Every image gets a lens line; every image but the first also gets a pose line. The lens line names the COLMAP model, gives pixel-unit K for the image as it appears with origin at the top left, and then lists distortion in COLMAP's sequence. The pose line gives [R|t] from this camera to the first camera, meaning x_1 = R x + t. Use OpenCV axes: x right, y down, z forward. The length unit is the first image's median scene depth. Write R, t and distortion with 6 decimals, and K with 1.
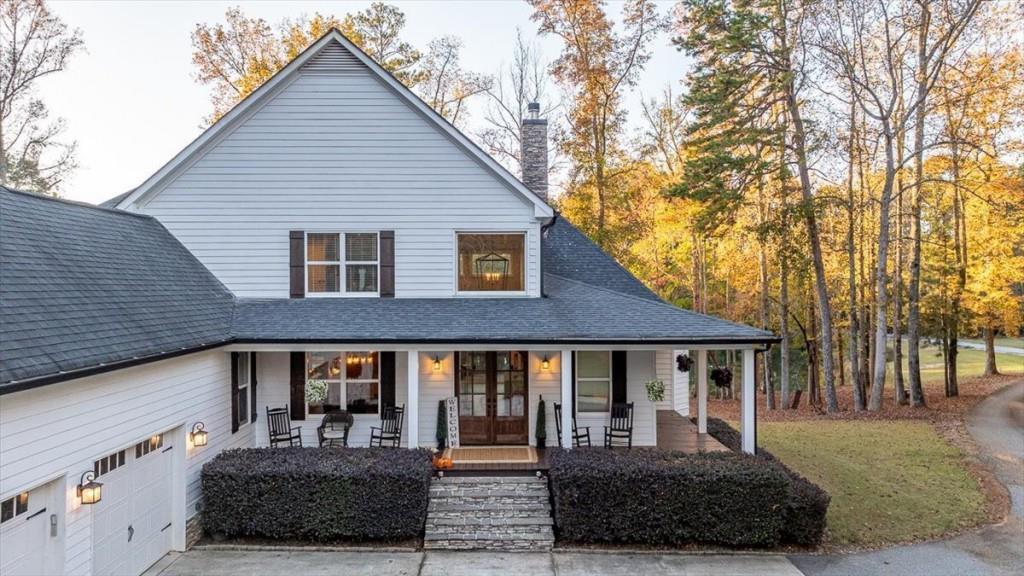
lens RADIAL K [[712.0, 0, 505.7], [0, 712.0, 286.9], [0, 0, 1]] dist [0.007745, -0.000266]
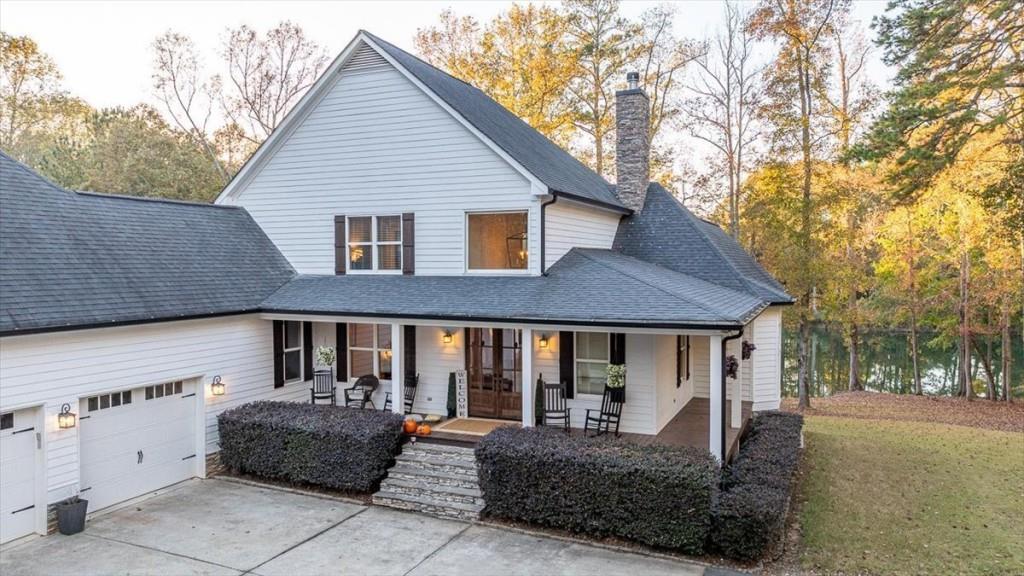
lens RADIAL K [[712.0, 0, 506.2], [0, 712.0, 288.5], [0, 0, 1]] dist [0.007745, -0.000266]
pose [[0.912486, 0.014395, -0.408855, 0.471648], [-0.000430, 0.999414, 0.034227, -0.001791], [0.409108, -0.031056, 0.911957, 0.084060]]
